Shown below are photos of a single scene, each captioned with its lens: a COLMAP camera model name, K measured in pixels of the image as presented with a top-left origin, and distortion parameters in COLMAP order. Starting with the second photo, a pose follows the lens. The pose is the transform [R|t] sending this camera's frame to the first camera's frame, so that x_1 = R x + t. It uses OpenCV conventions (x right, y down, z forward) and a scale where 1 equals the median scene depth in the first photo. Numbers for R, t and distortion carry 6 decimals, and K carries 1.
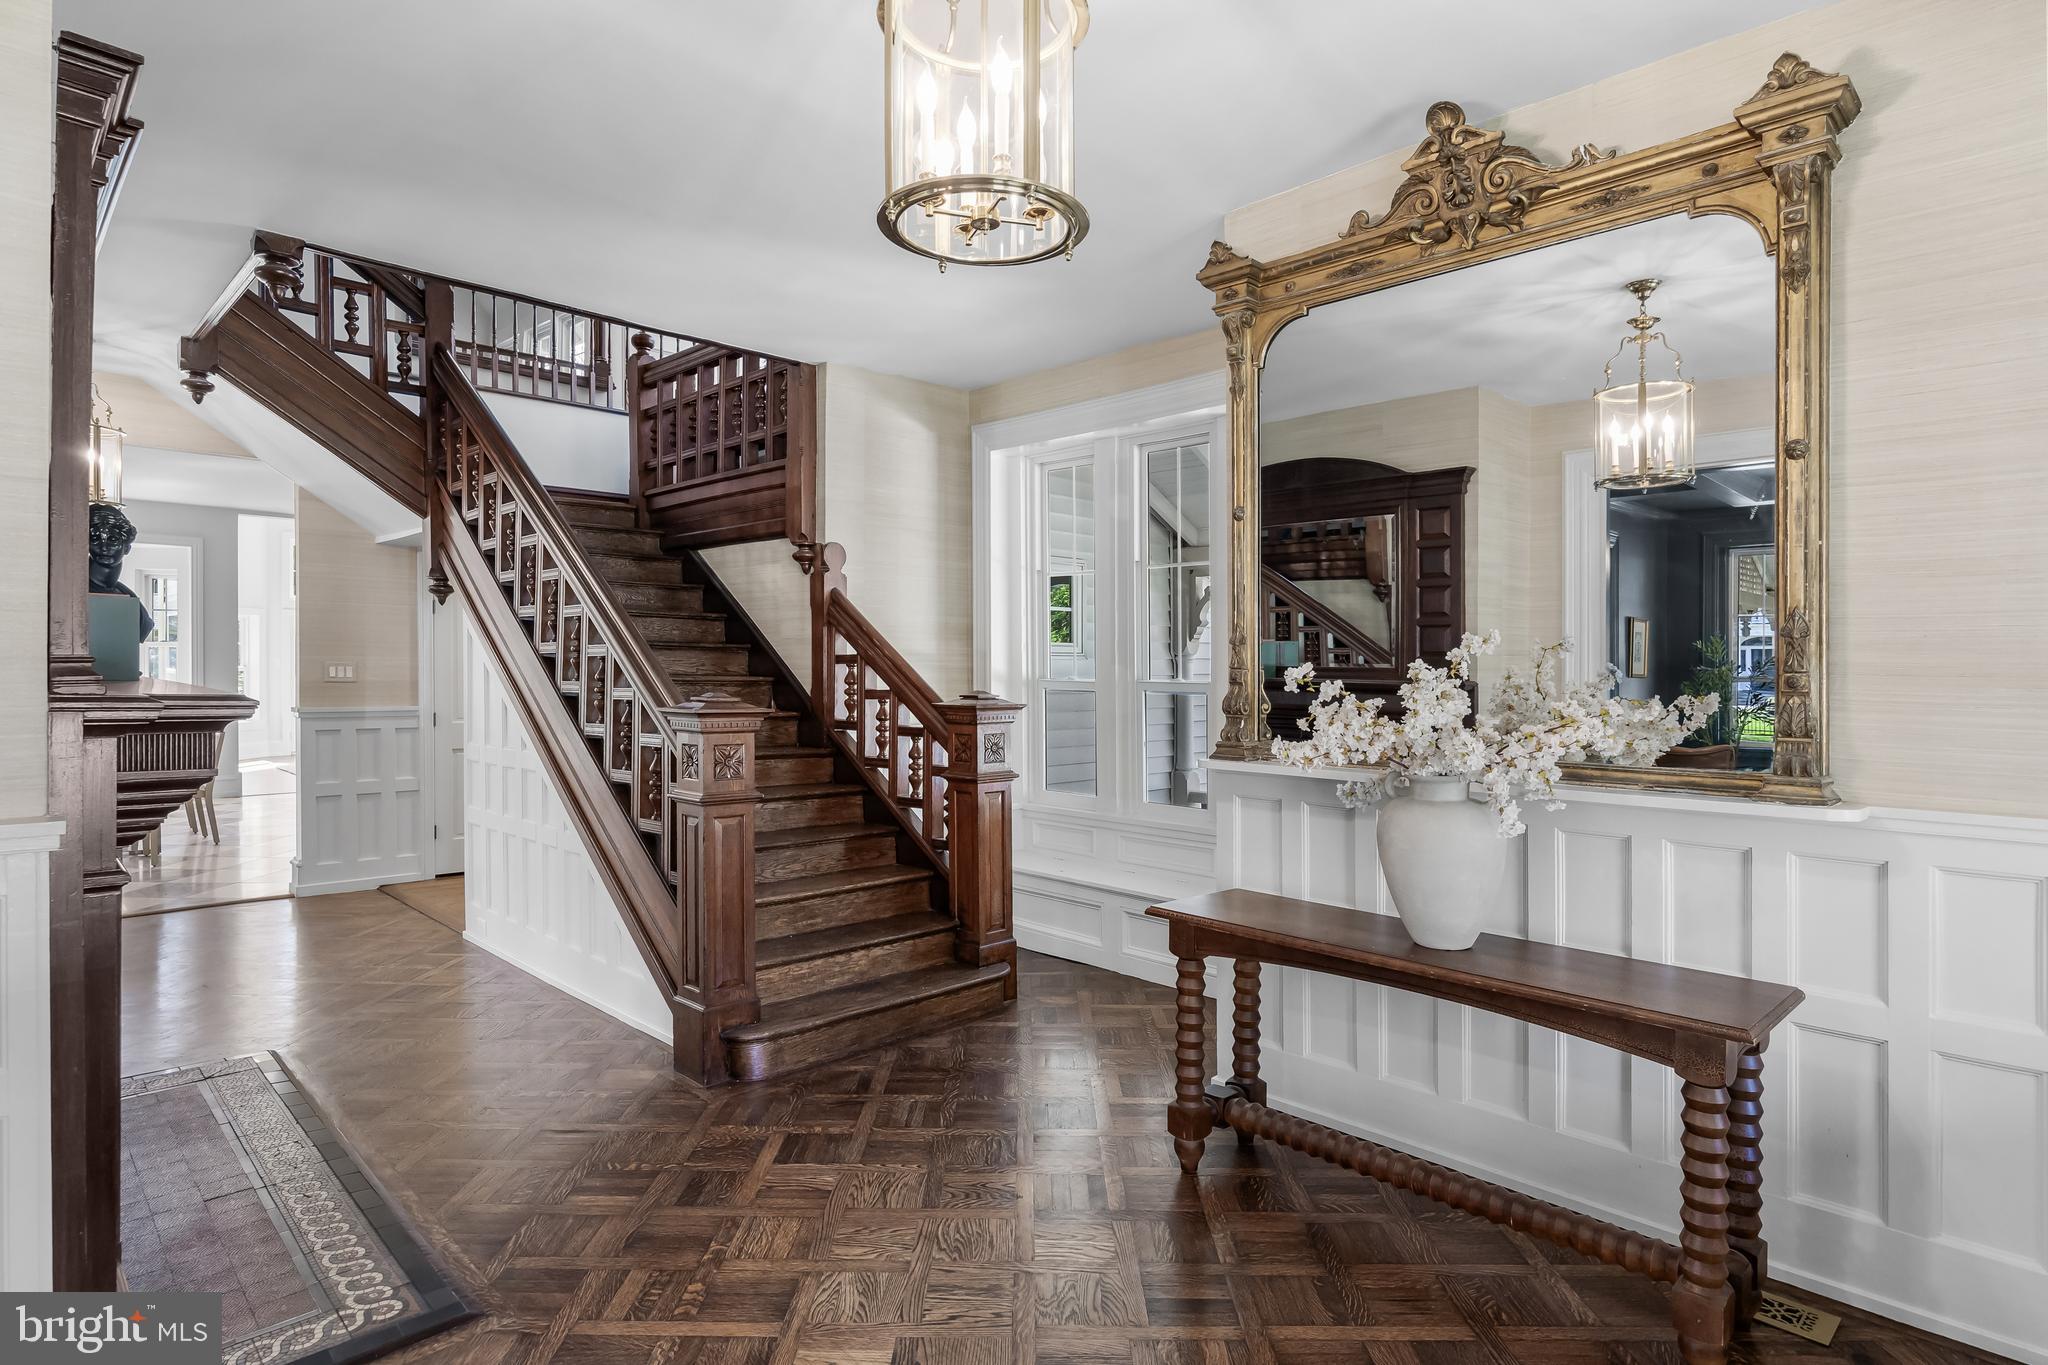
lens RADIAL K [[1094.0, 0, 1024.3], [0, 1094.0, 682.3], [0, 0, 1]] dist [-0.020567, 0.000611]
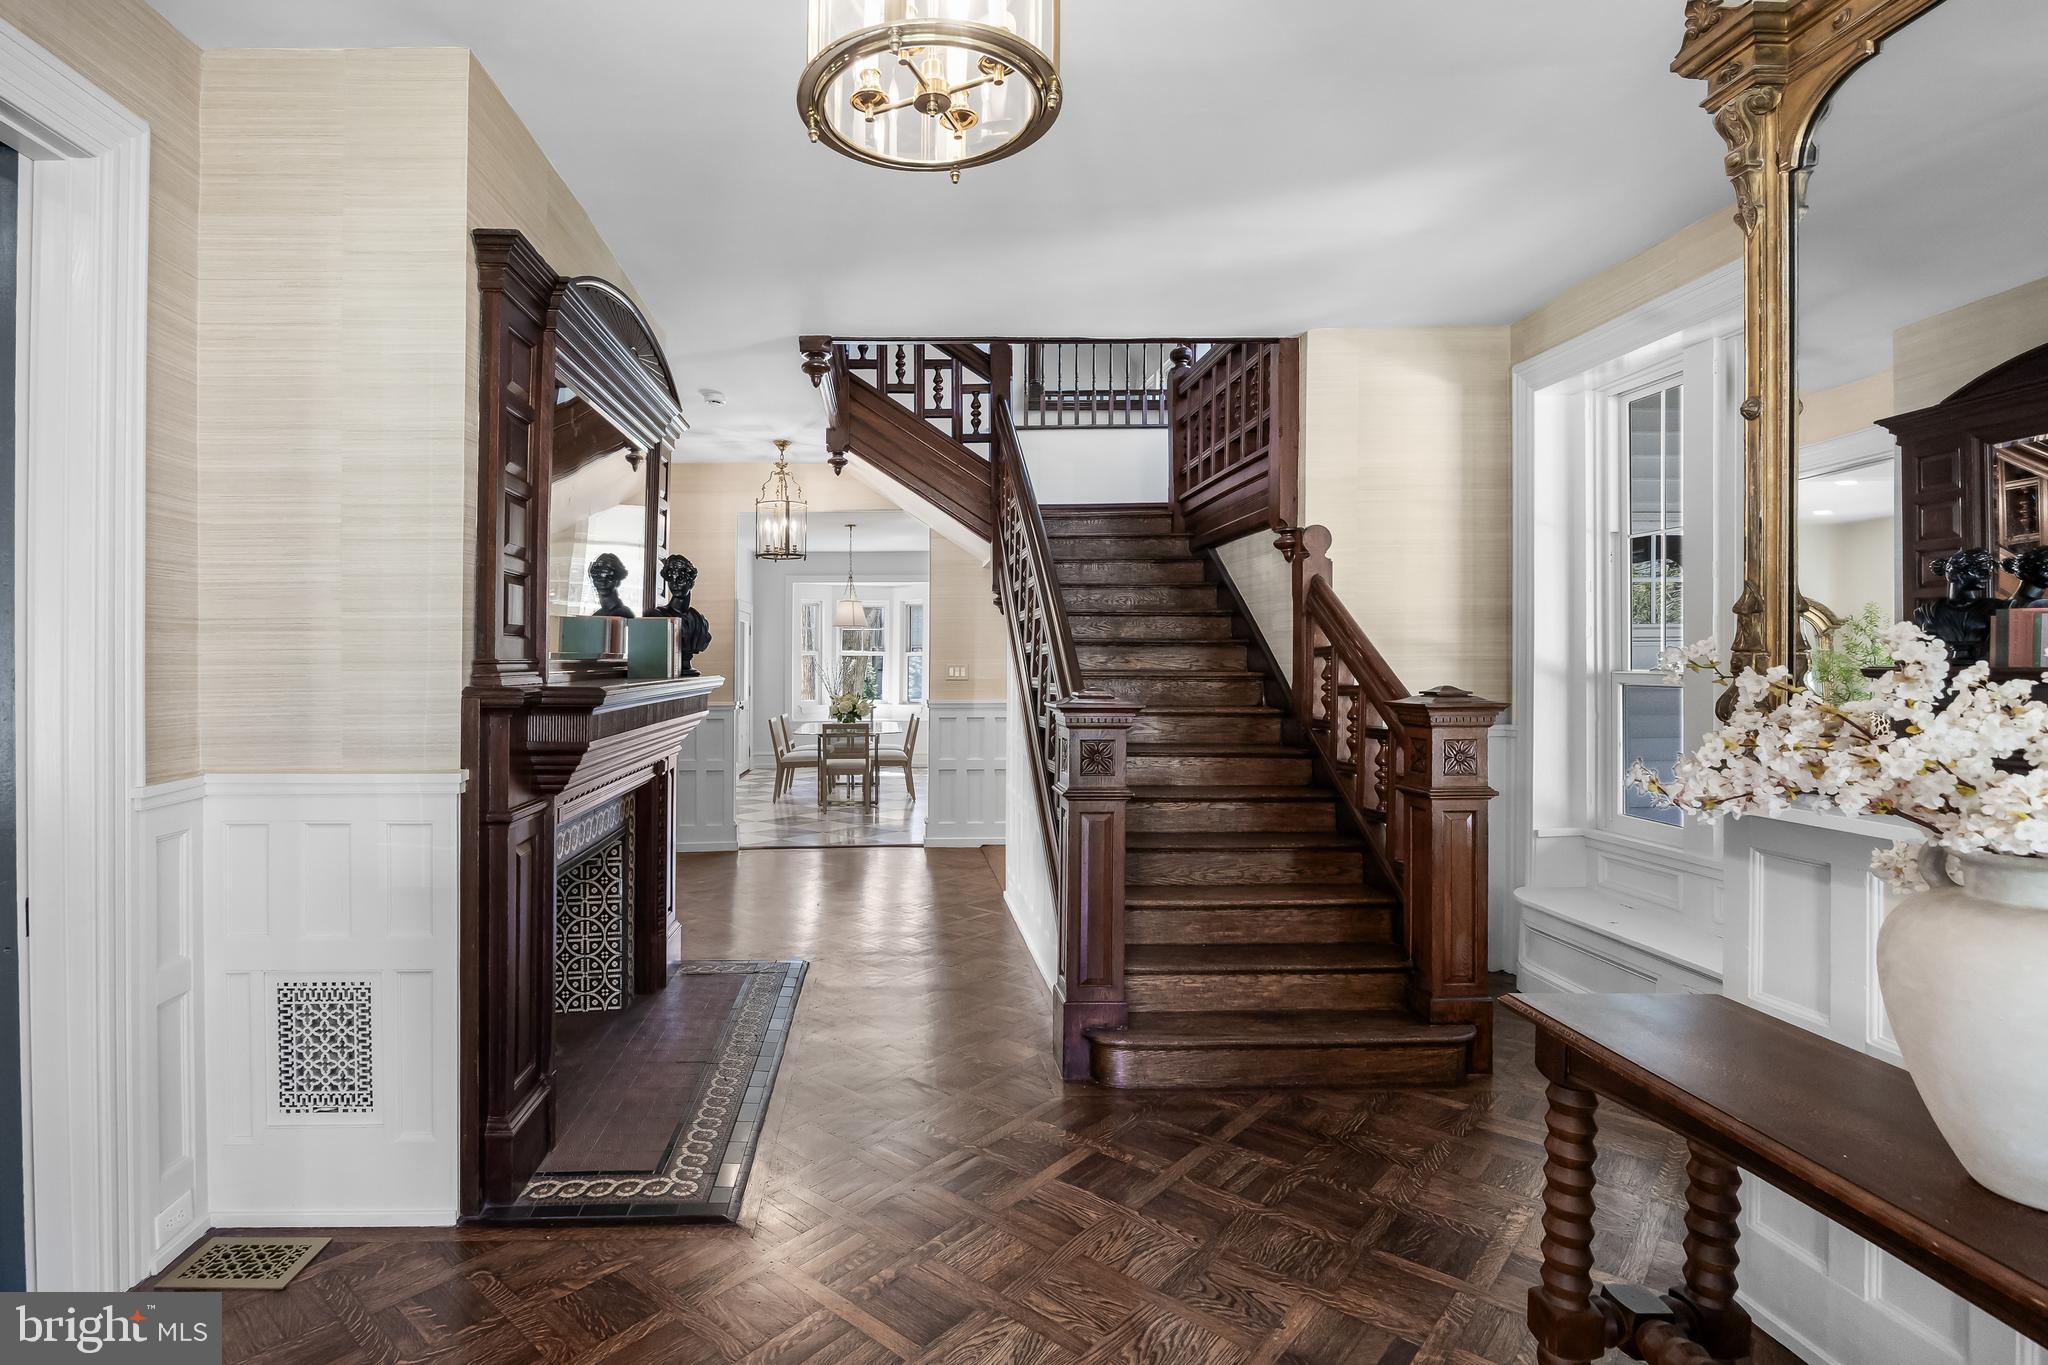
lens RADIAL K [[991.6, 0, 1024.0], [0, 991.6, 681.9], [0, 0, 1]] dist [-0.019217, -0.000460]
pose [[0.713841, -0.003747, -0.700297, 0.247088], [0.004468, 0.999990, -0.000796, 0.003612], [0.700293, -0.002561, 0.713851, 0.247531]]
